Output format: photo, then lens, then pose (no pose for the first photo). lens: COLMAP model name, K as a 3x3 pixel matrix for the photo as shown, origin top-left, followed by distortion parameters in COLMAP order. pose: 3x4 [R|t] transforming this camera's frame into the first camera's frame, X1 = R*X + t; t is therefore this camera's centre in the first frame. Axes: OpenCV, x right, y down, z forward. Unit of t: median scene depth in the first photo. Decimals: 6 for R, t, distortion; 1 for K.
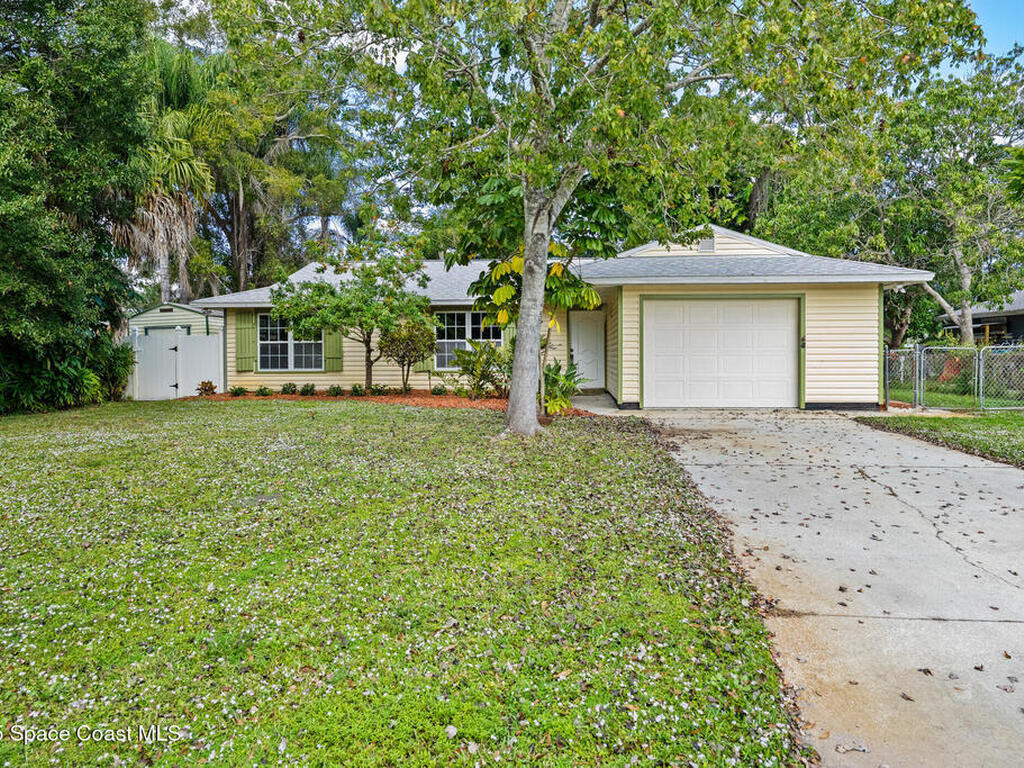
lens RADIAL K [[747.8, 0, 511.8], [0, 747.8, 383.0], [0, 0, 1]] dist [-0.006171, 0.001862]
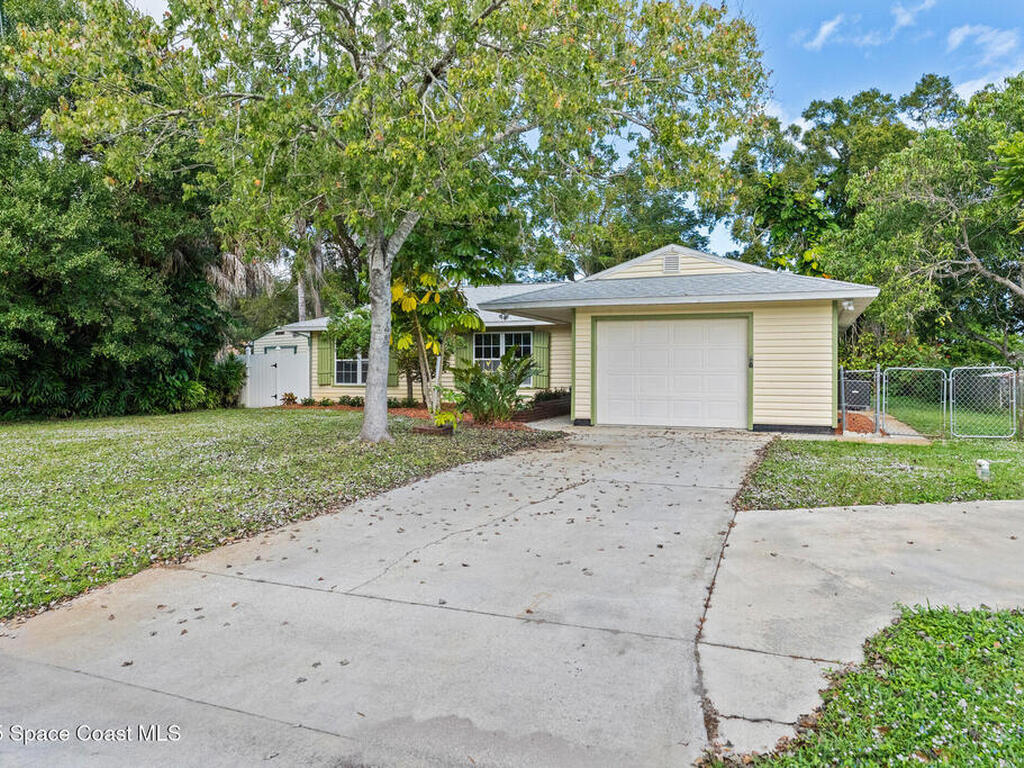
lens RADIAL K [[747.8, 0, 512.9], [0, 747.8, 383.3], [0, 0, 1]] dist [-0.006171, 0.001862]
pose [[0.949666, 0.012034, -0.313033, 0.384069], [-0.018949, 0.999639, -0.019057, -0.001923], [0.312691, 0.024030, 0.949551, -0.025759]]
